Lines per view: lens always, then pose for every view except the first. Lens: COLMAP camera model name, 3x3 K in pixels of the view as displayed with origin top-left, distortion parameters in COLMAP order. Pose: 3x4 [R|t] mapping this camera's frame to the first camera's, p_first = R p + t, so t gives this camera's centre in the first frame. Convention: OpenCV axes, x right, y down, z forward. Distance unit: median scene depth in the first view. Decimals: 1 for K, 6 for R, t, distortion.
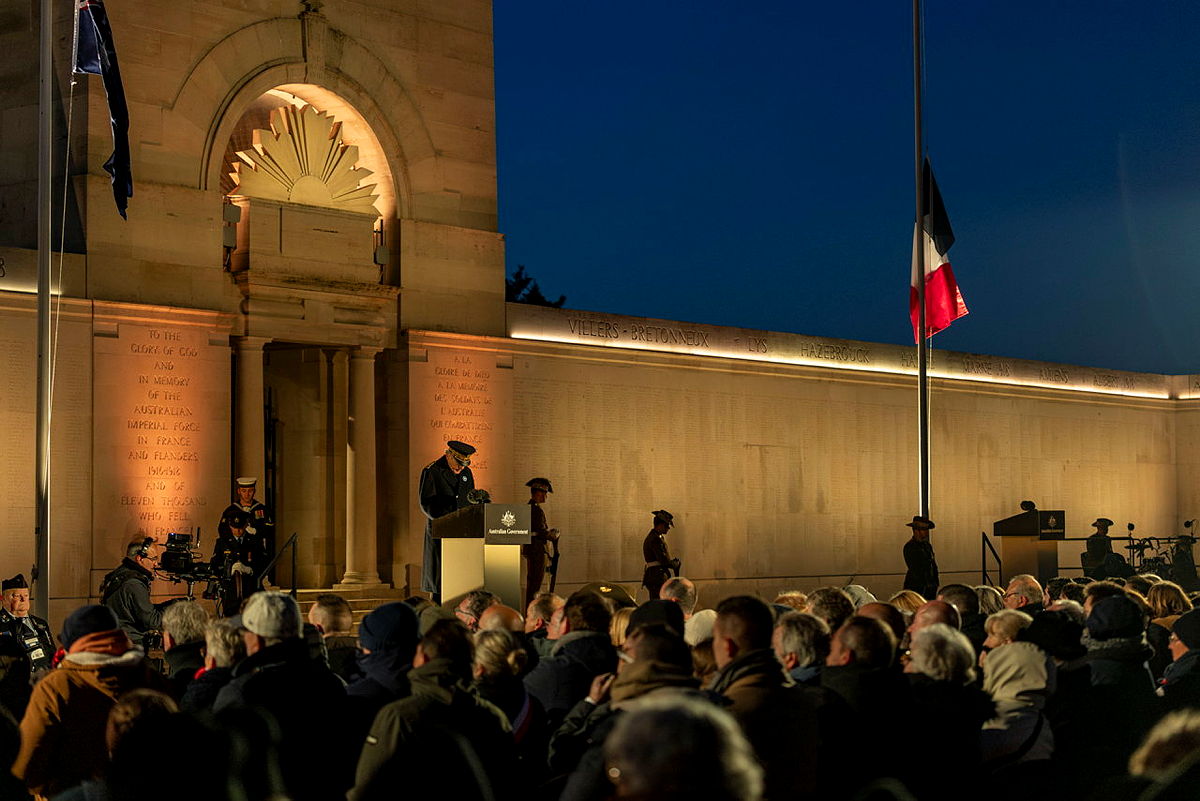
lens RADIAL K [[2881.7, 0, 600.0], [0, 2881.7, 400.5], [0, 0, 1]] dist [0.019606, 0.154918]
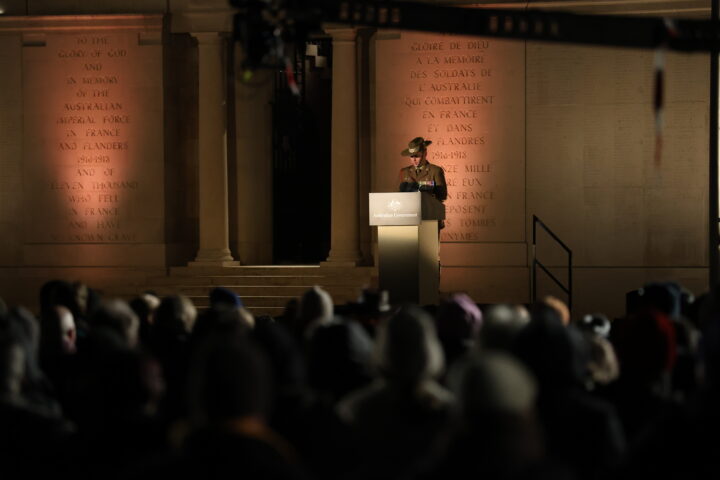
lens RADIAL K [[1800.2, 0, 360.0], [0, 1800.2, 240.0], [0, 0, 1]] dist [0.274957, 0.079071]
pose [[0.374517, 0.016070, -0.927081, 0.557423], [0.047315, 0.998216, 0.036417, 0.035228], [0.926012, -0.057504, 0.373088, 0.824919]]
